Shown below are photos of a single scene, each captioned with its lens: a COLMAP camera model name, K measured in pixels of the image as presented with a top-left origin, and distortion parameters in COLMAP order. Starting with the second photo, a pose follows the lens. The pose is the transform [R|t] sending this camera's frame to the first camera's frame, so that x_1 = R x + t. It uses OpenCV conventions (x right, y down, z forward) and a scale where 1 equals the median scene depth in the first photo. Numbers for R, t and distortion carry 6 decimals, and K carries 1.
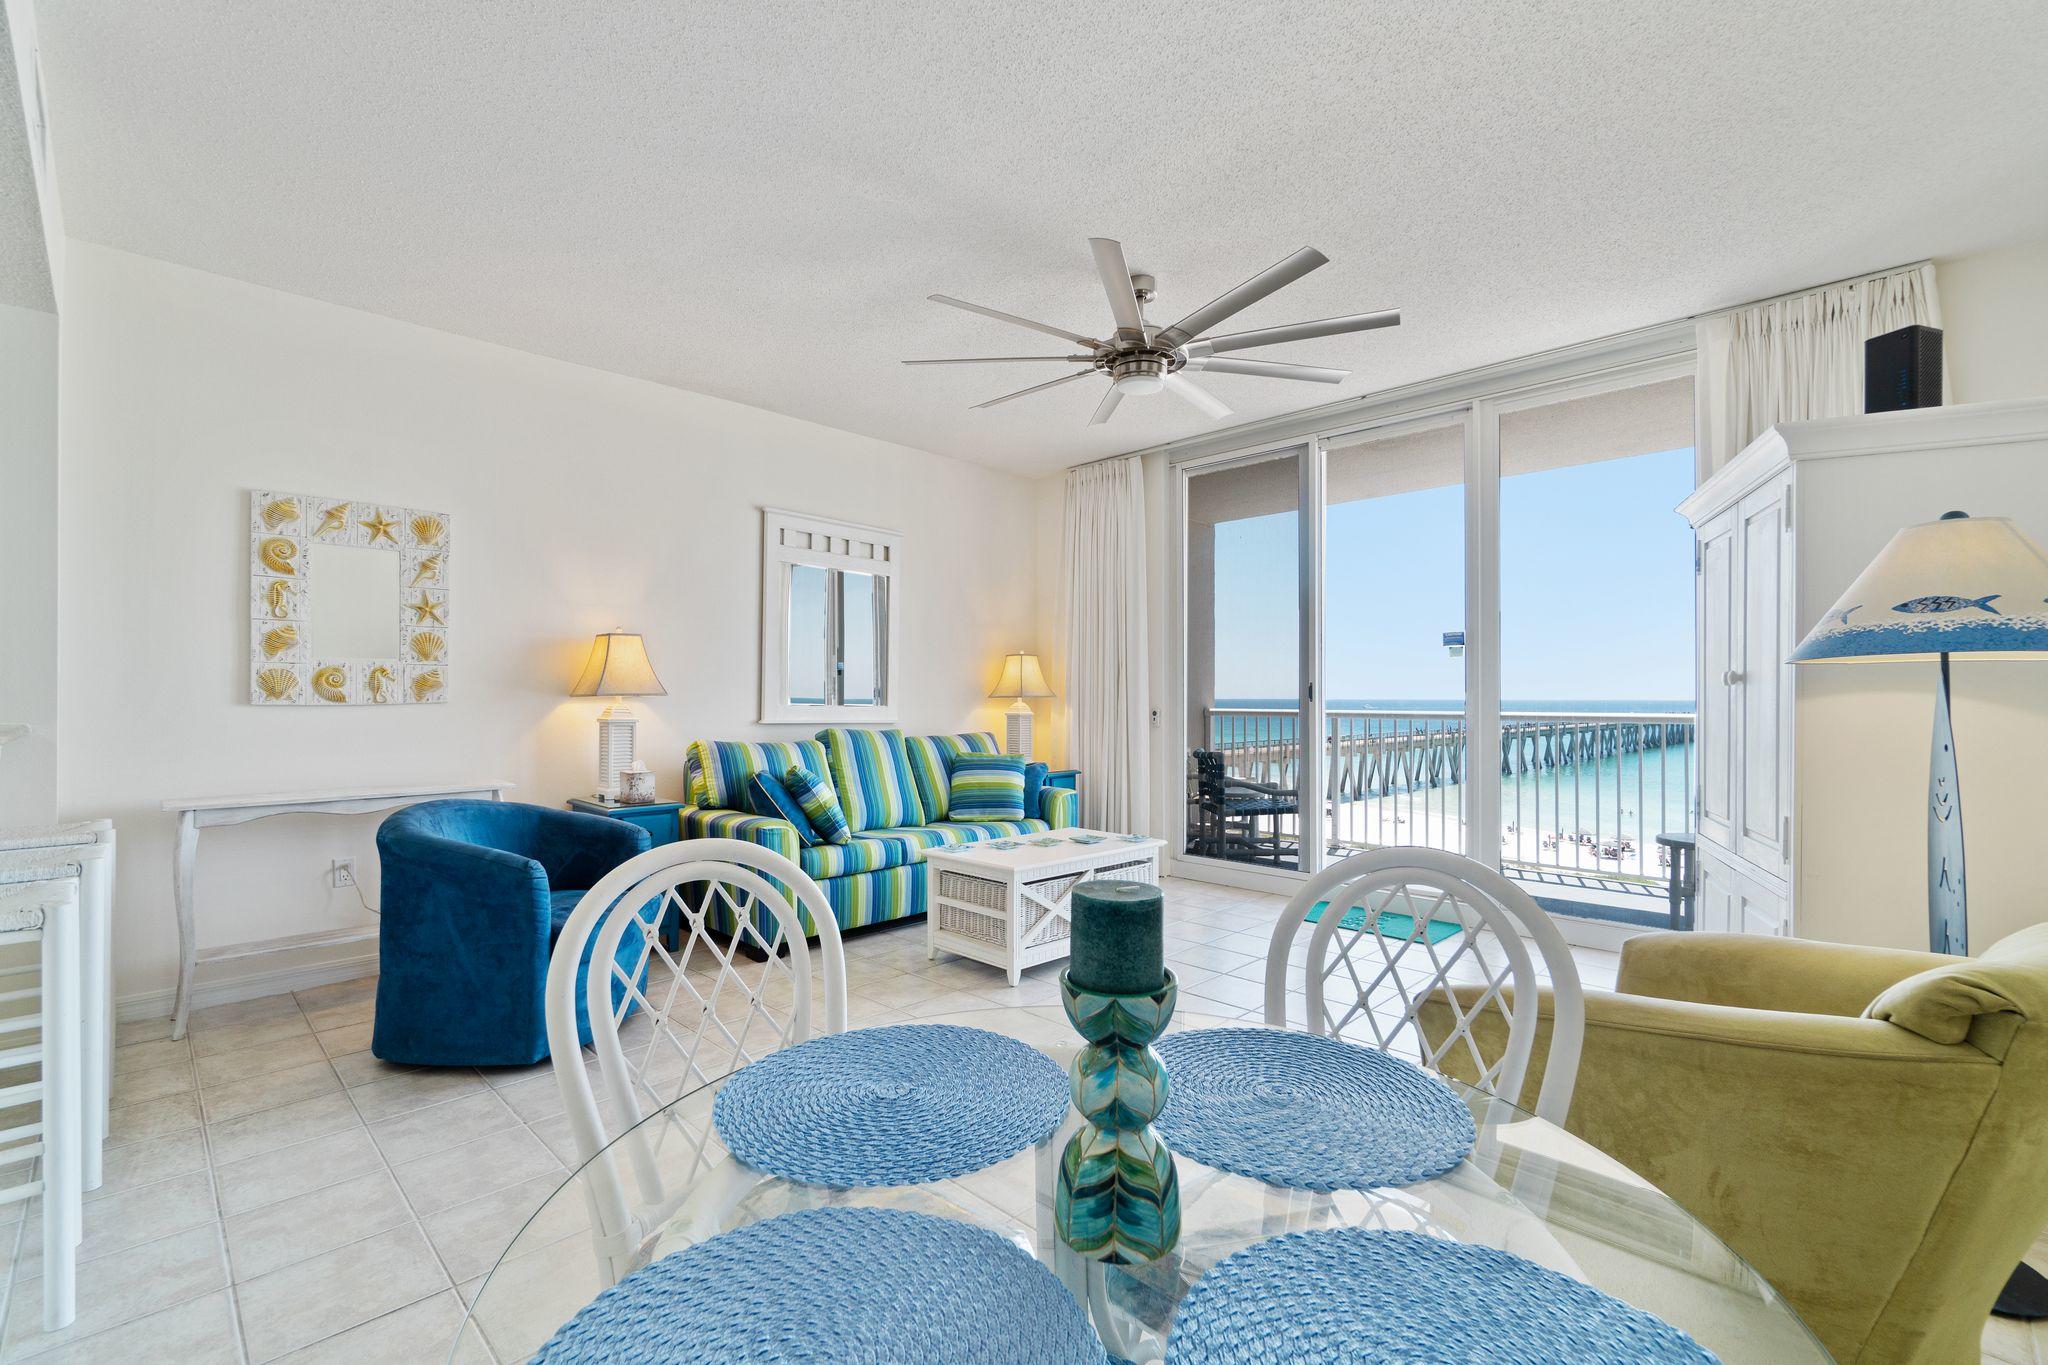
lens RADIAL K [[886.1, 0, 1014.6], [0, 886.1, 690.6], [0, 0, 1]] dist [-0.004241, -0.000006]
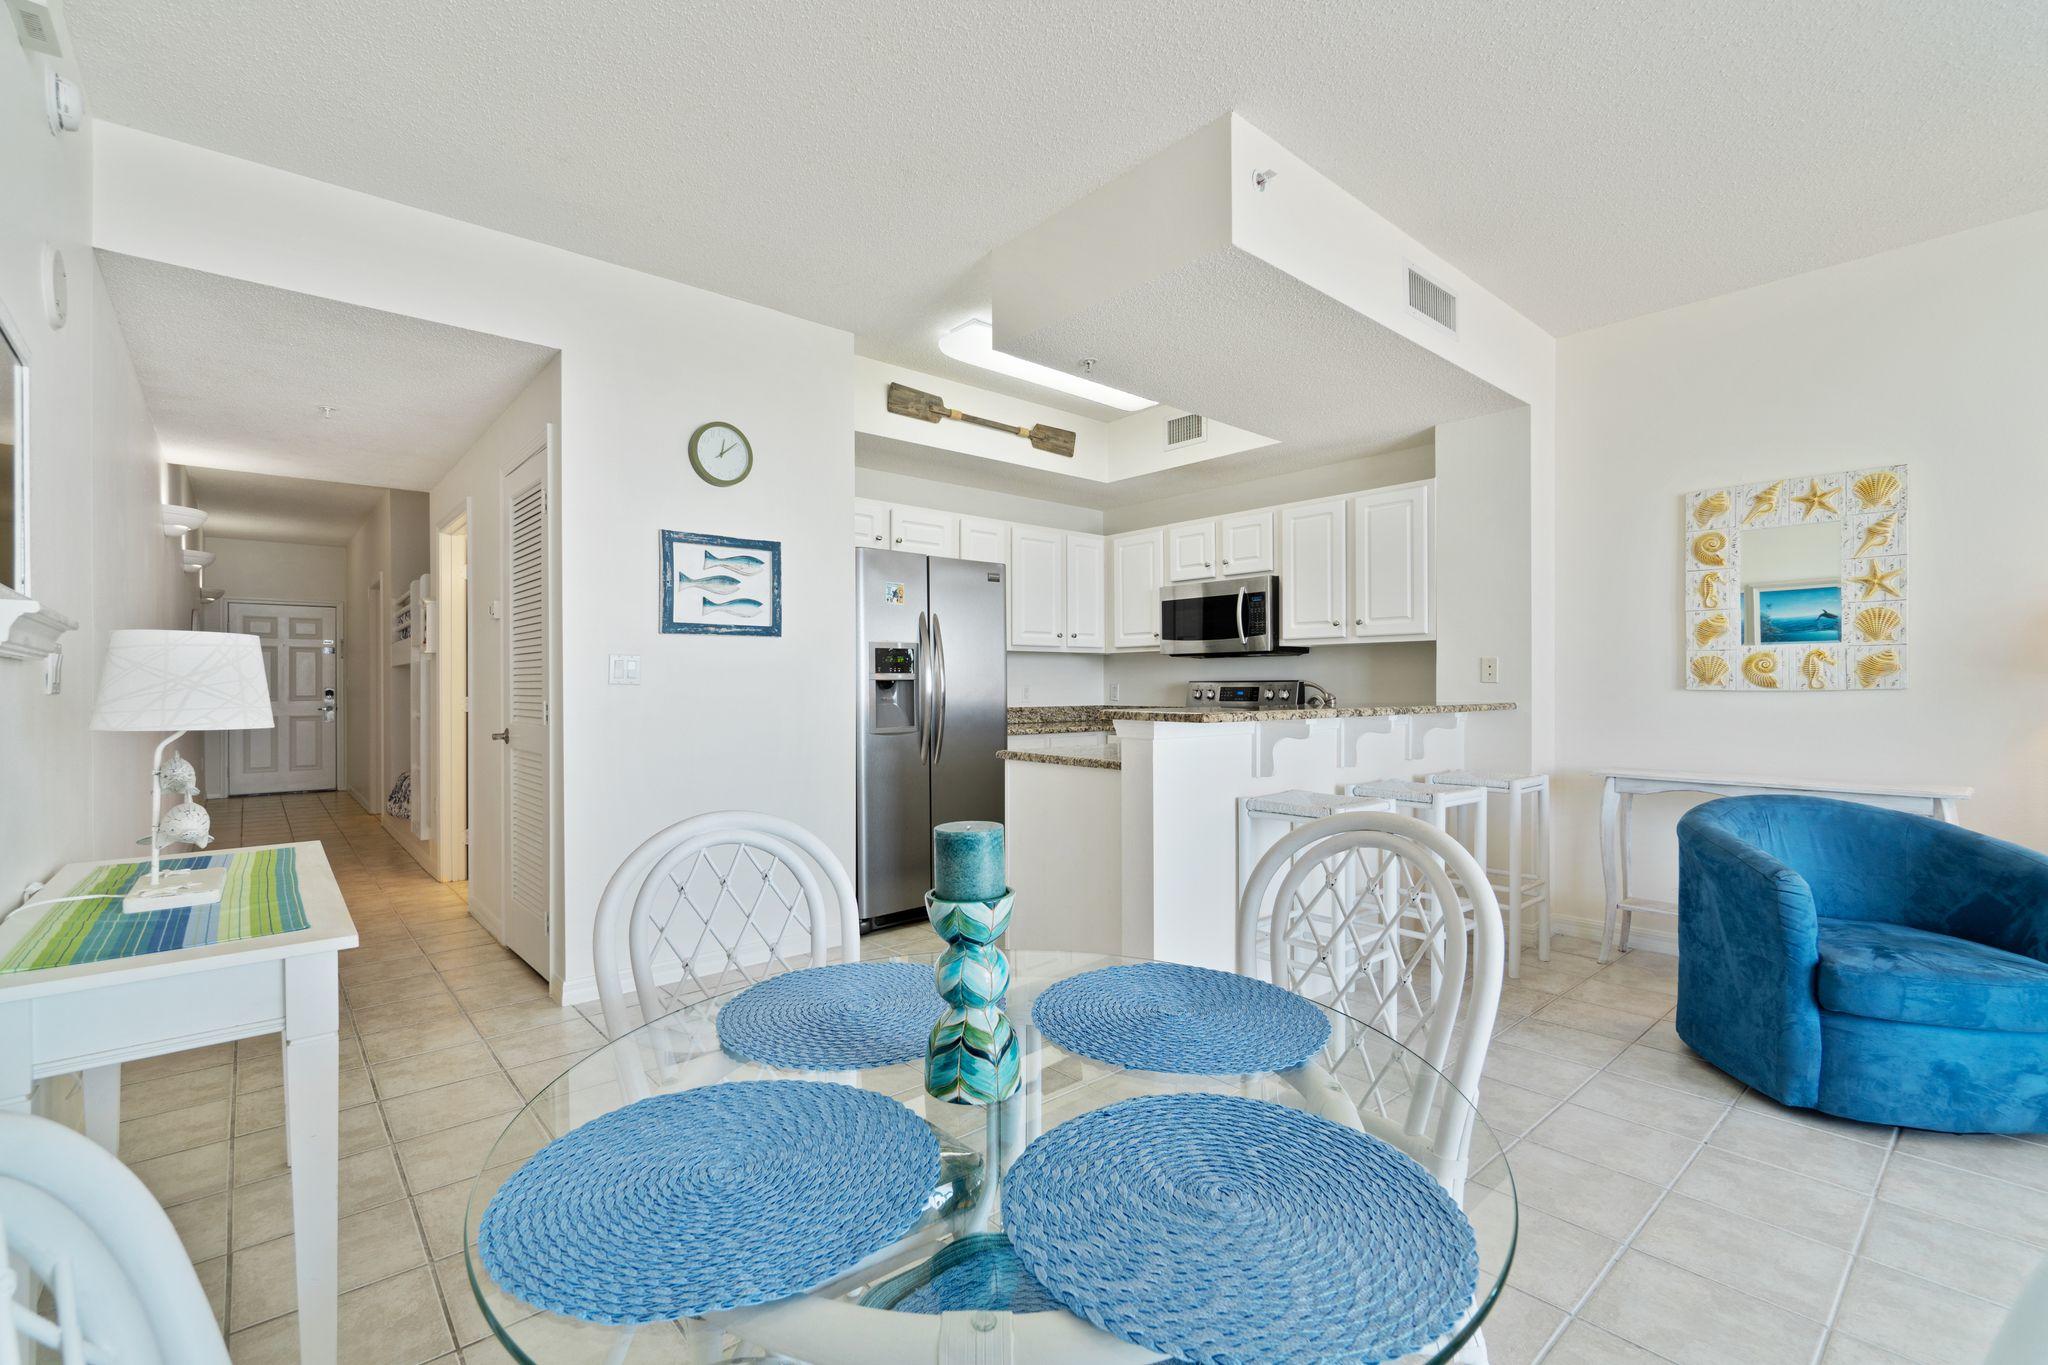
lens RADIAL K [[895.3, 0, 1024.5], [0, 895.3, 685.3], [0, 0, 1]] dist [0.004451, 0.000825]
pose [[-0.063772, 0.001454, -0.997963, 0.272159], [0.008792, 0.999961, 0.000895, 0.002195], [0.997926, -0.008717, -0.063782, 0.224041]]
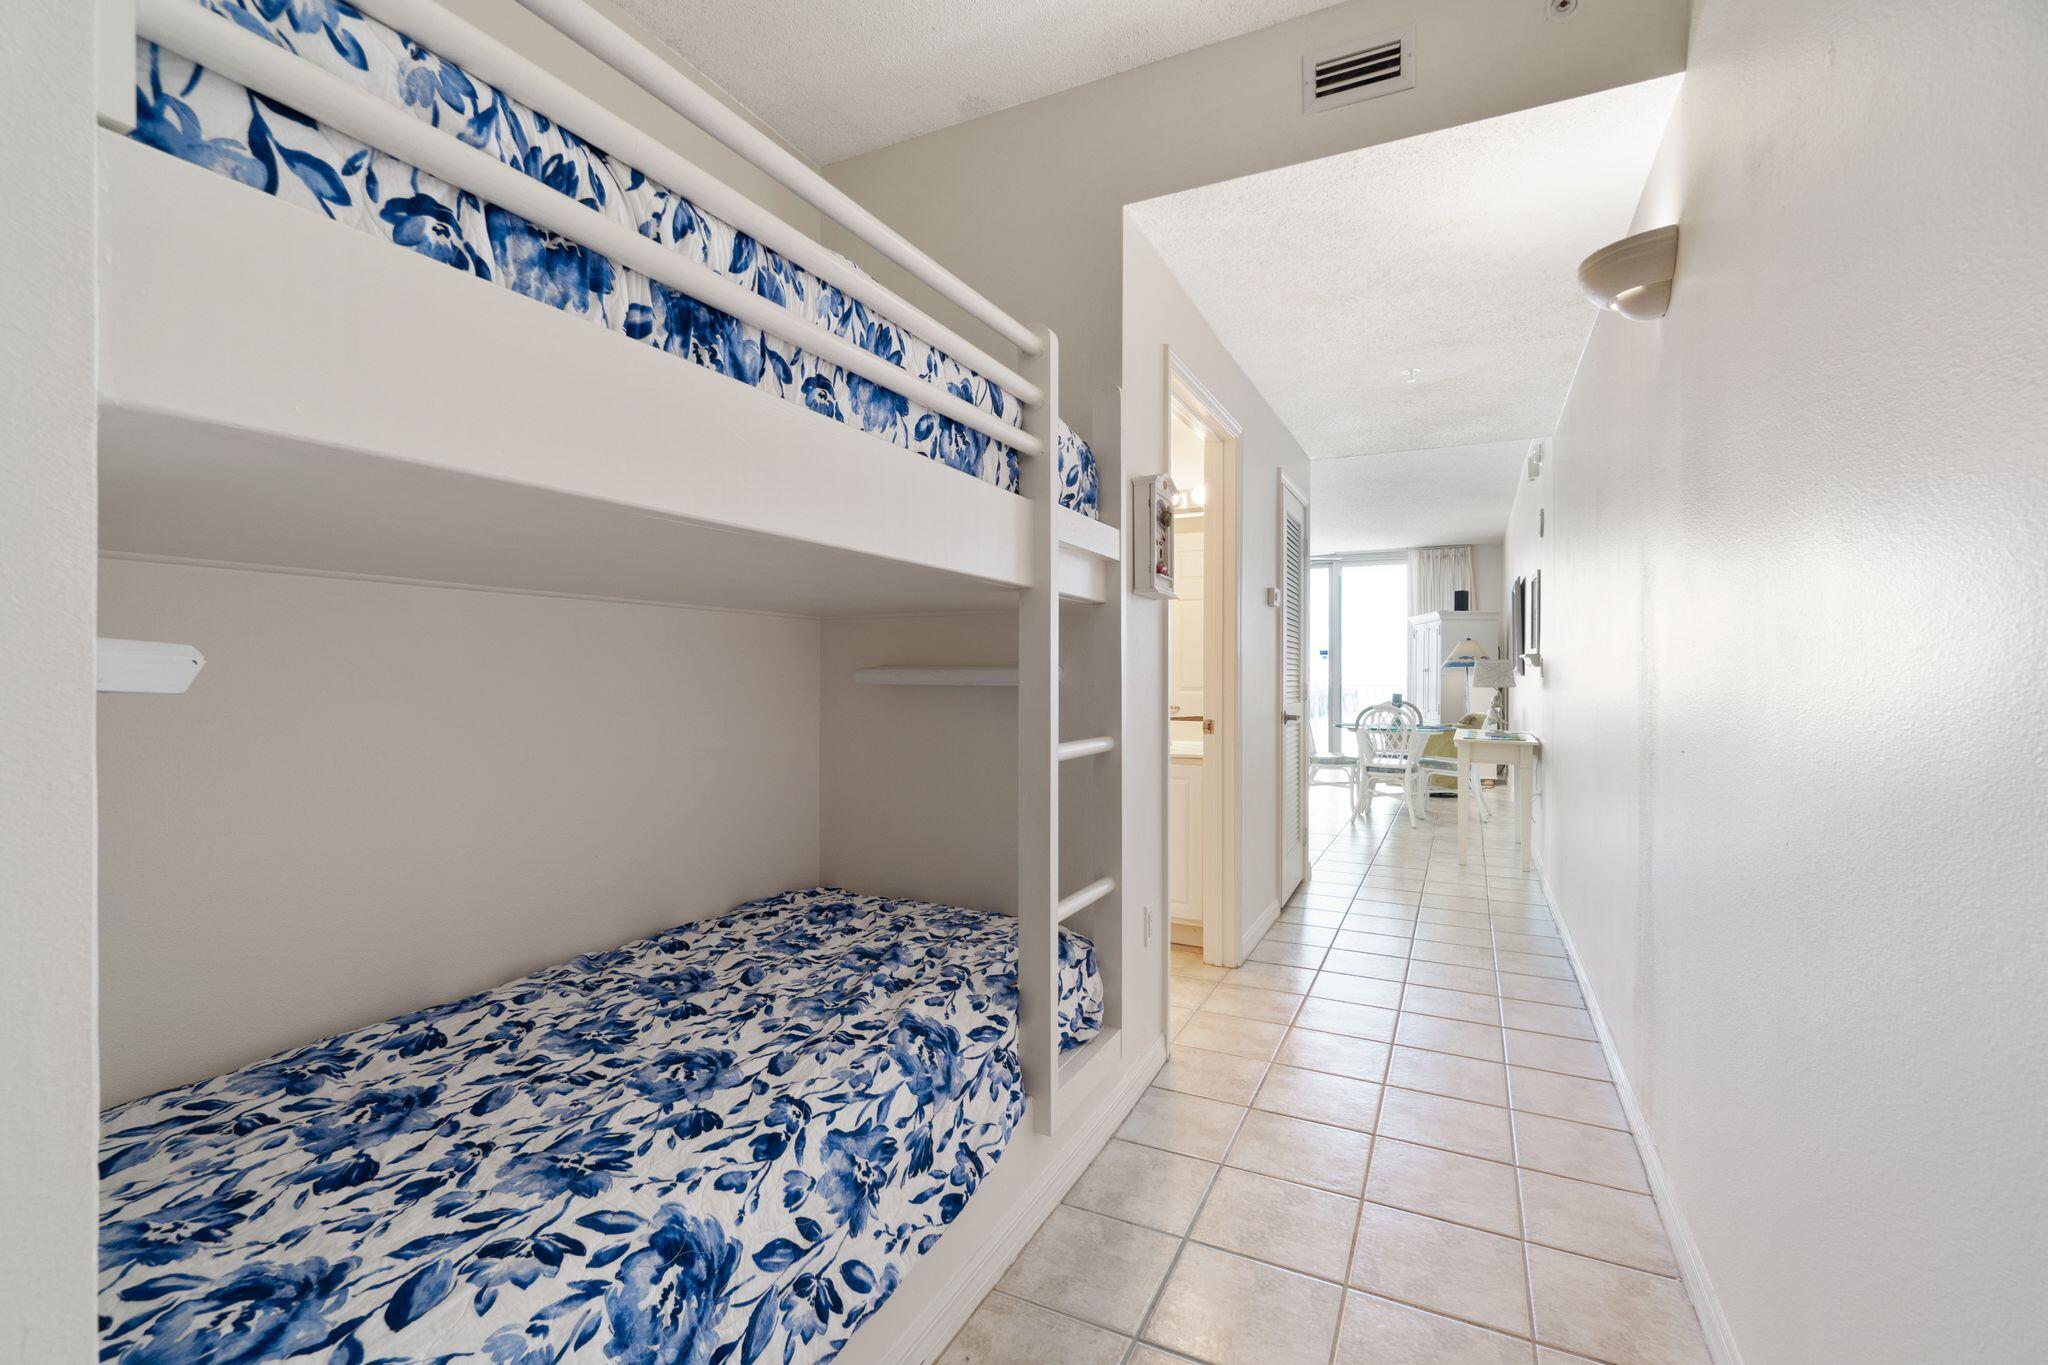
lens RADIAL K [[895.3, 0, 1024.5], [0, 895.3, 685.3], [0, 0, 1]] dist [0.004451, 0.000825]
pose [[0.947119, -0.003157, 0.320868, -1.416105], [-0.001869, 0.999880, 0.015357, -0.004528], [-0.320878, -0.015145, 0.946999, -1.443252]]
